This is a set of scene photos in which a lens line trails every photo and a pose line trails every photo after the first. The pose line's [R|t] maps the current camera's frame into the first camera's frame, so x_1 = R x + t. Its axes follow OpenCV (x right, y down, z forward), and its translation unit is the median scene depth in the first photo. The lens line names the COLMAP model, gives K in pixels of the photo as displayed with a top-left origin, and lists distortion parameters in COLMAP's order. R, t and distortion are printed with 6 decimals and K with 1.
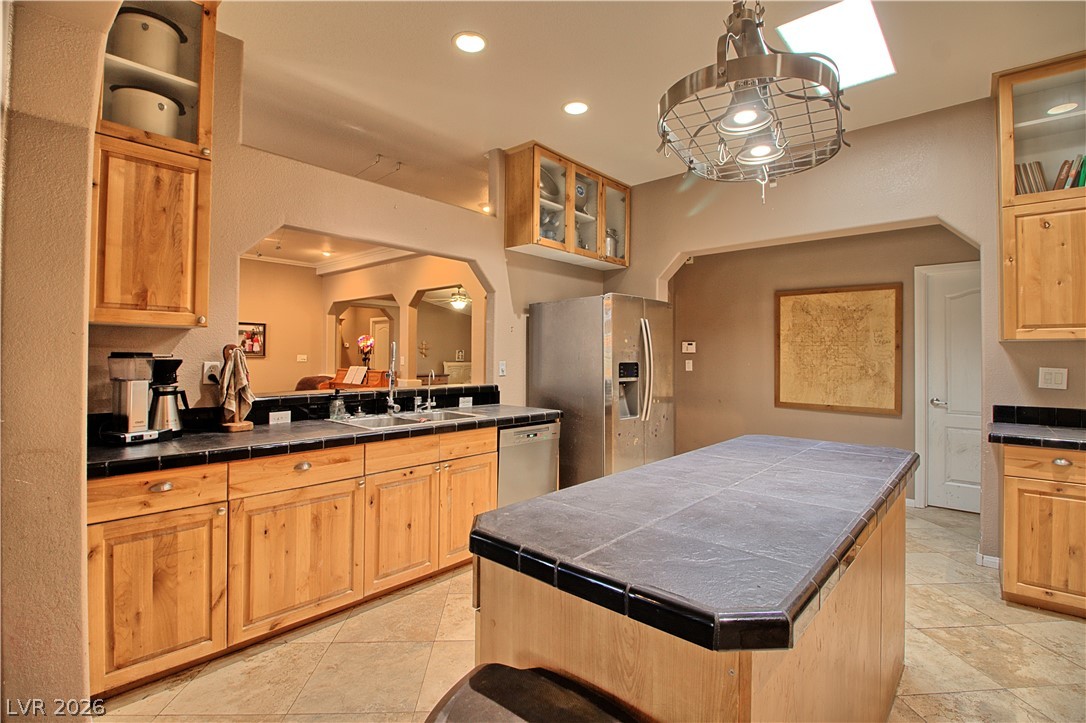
lens RADIAL K [[500.5, 0, 536.2], [0, 500.5, 350.8], [0, 0, 1]] dist [-0.001841, -0.012052]
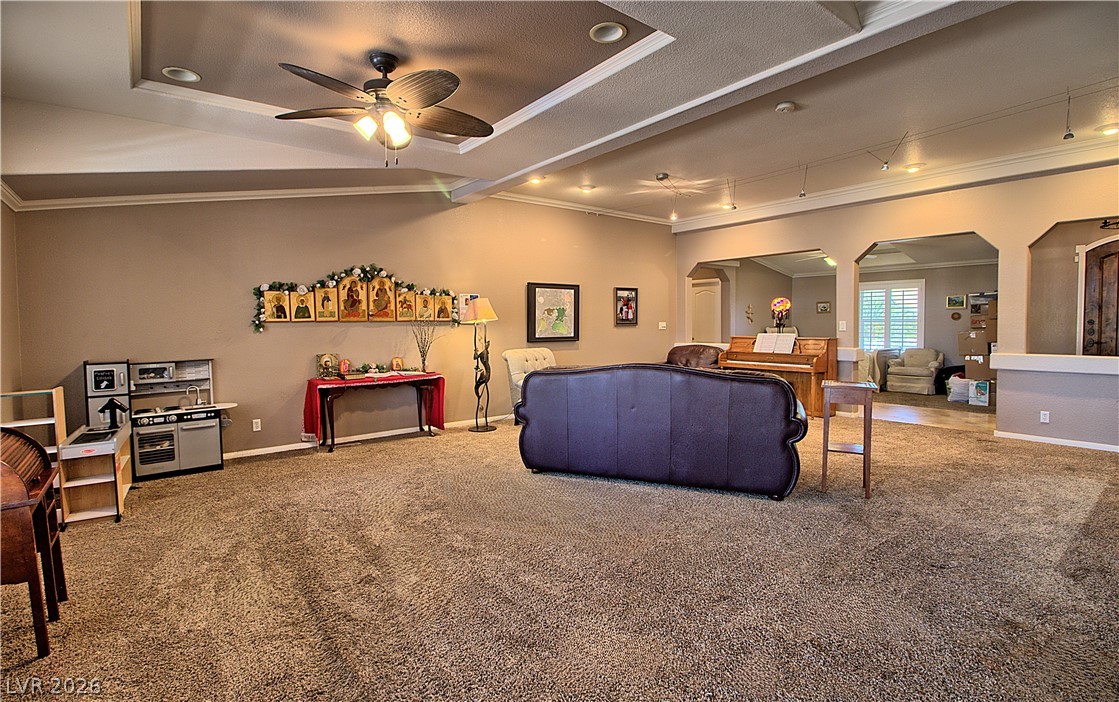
lens RADIAL K [[530.6, 0, 543.5], [0, 530.6, 345.9], [0, 0, 1]] dist [-0.018623, -0.000901]
pose [[0.983048, -0.012003, -0.182955, -0.541069], [0.021774, 0.998436, 0.051490, -0.003225], [0.182051, -0.054601, 0.981772, 0.010531]]
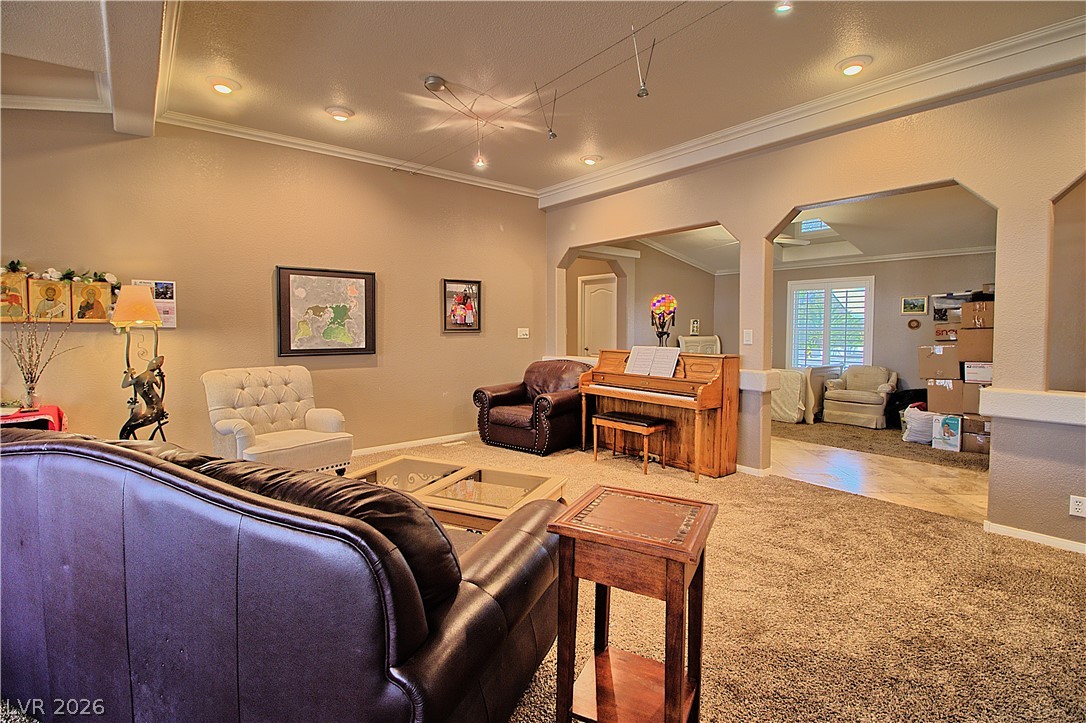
lens RADIAL K [[500.5, 0, 536.2], [0, 500.5, 350.8], [0, 0, 1]] dist [-0.001841, -0.012052]
pose [[0.987942, -0.002076, -0.154812, -0.370981], [0.010875, 0.998371, 0.056015, 0.001154], [0.154444, -0.057023, 0.986355, 0.357120]]
